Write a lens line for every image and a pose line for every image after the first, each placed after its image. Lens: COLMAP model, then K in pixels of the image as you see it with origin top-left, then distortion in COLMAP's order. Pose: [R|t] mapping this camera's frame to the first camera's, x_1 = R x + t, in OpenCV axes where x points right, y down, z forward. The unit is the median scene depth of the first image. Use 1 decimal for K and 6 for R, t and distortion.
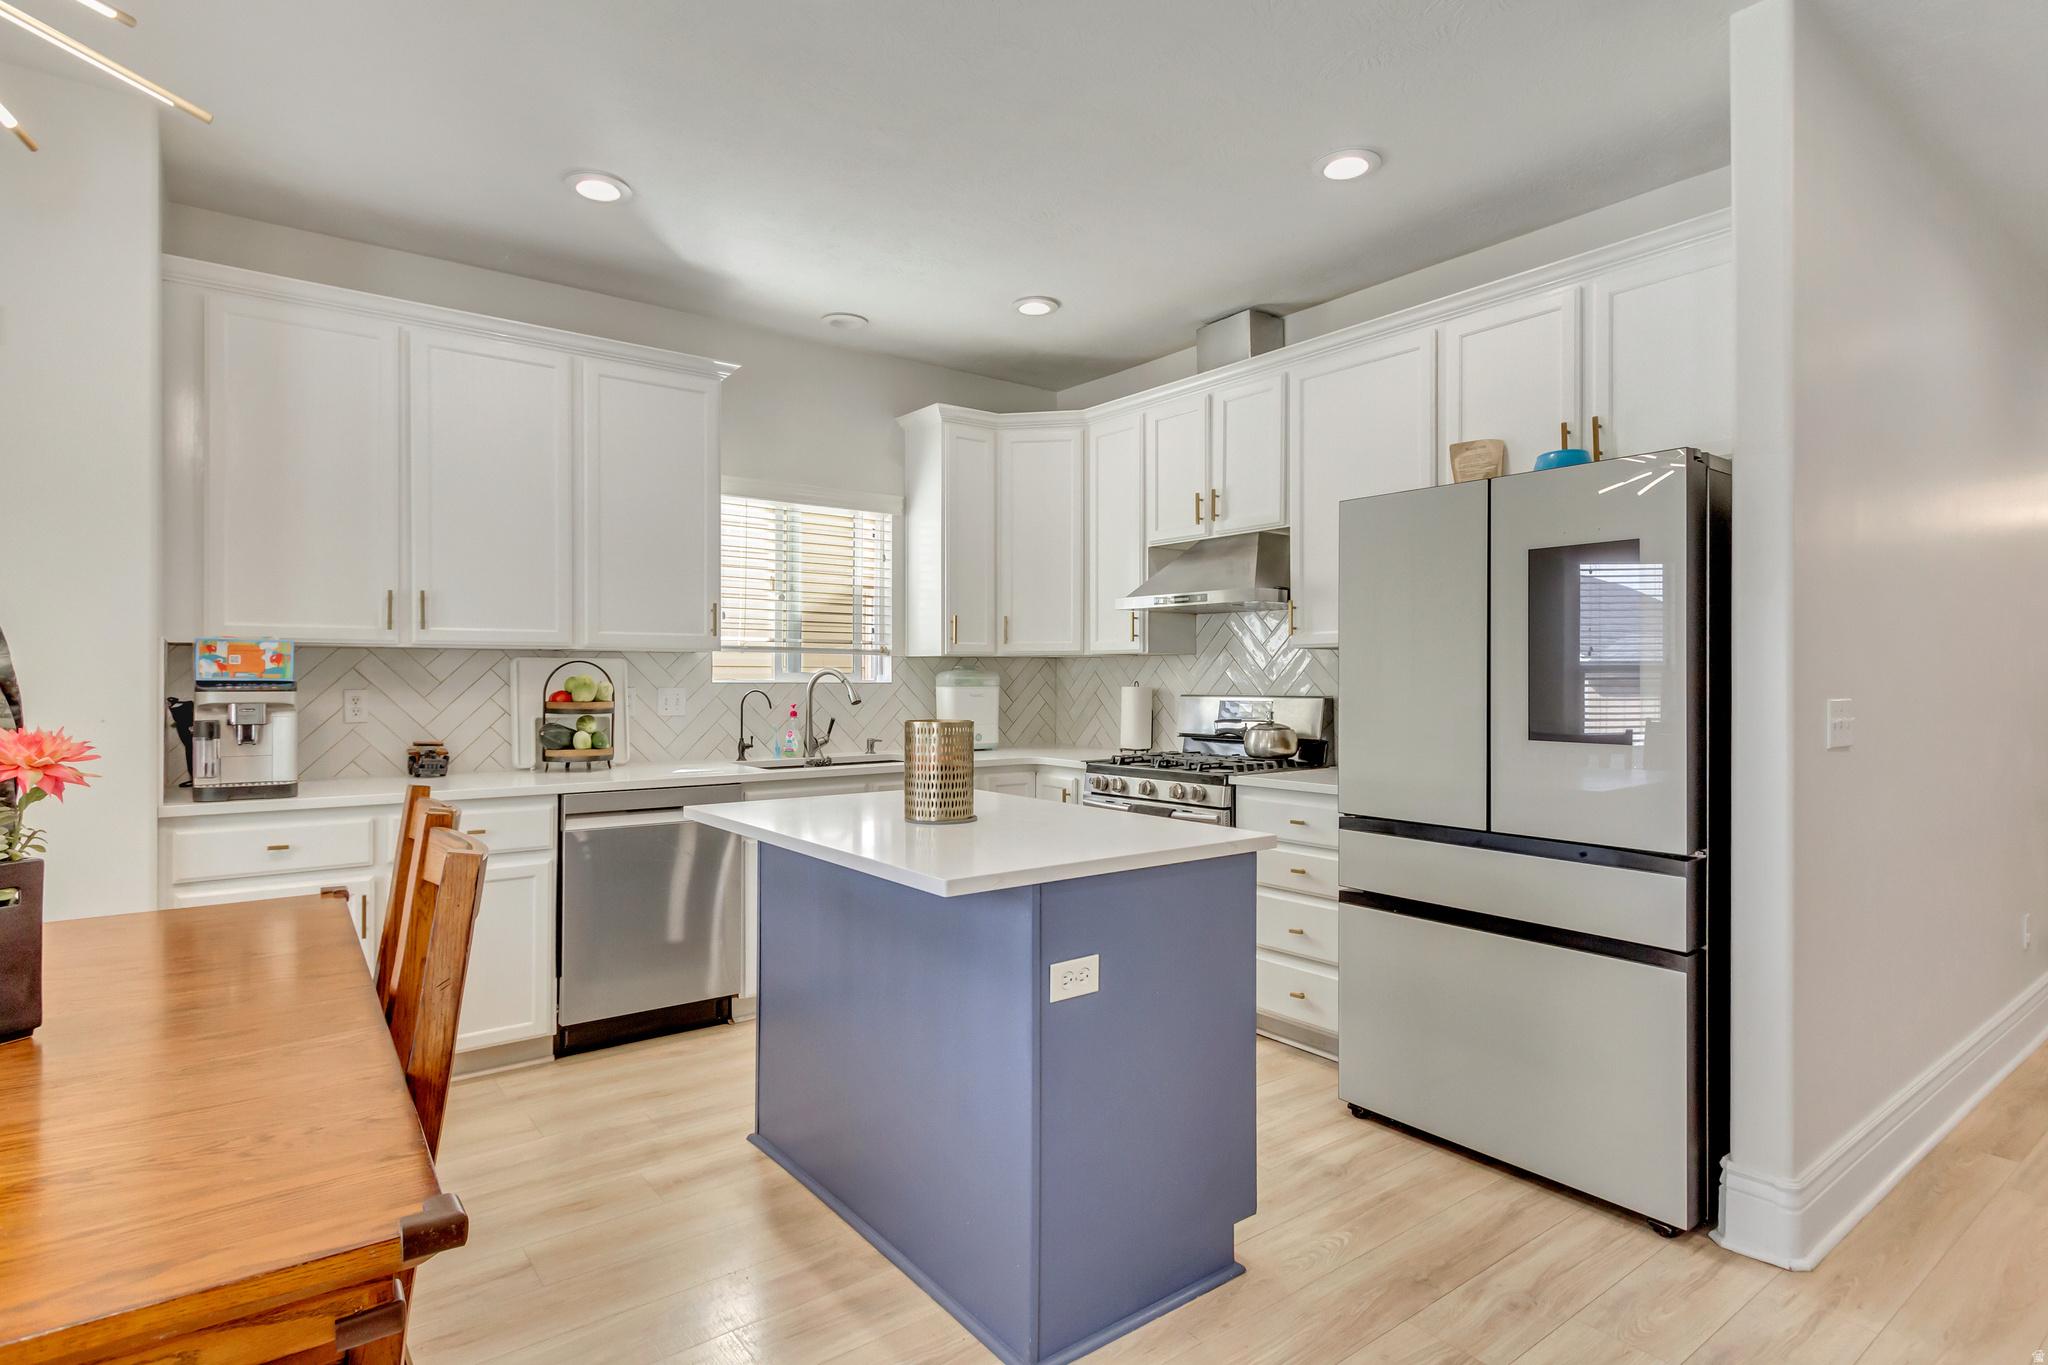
lens RADIAL K [[1050.7, 0, 1026.0], [0, 1050.7, 679.1], [0, 0, 1]] dist [0.009428, -0.000225]
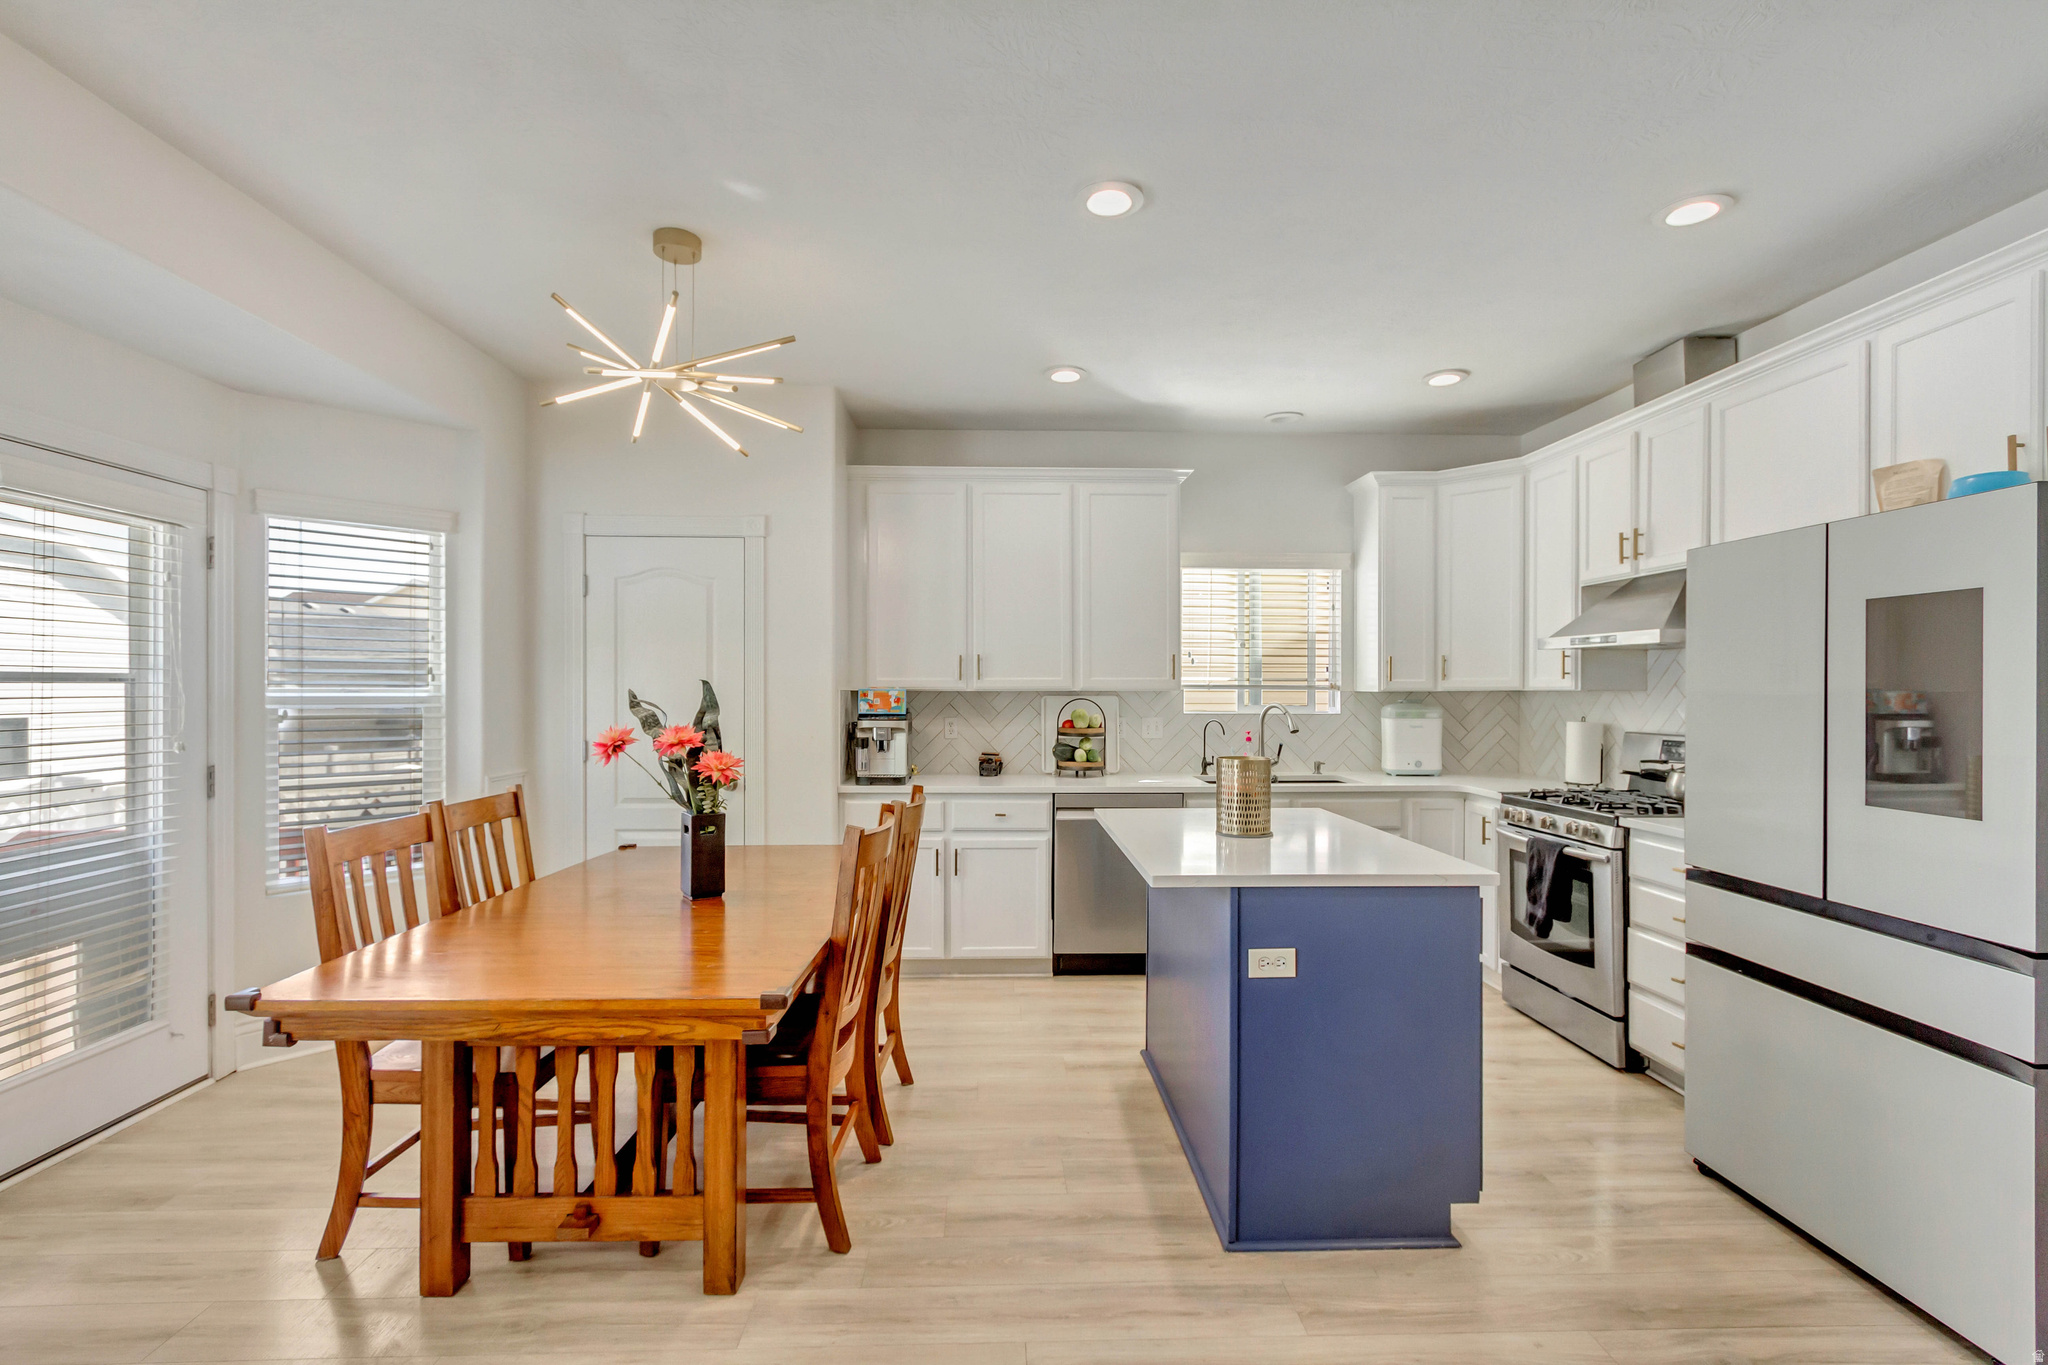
lens RADIAL K [[940.4, 0, 1029.9], [0, 940.4, 700.0], [0, 0, 1]] dist [0.015878, 0.000292]
pose [[0.819455, 0.007400, -0.573095, 0.226781], [-0.001807, 0.999945, 0.010329, -0.026765], [0.573140, -0.007428, 0.819424, -0.065003]]
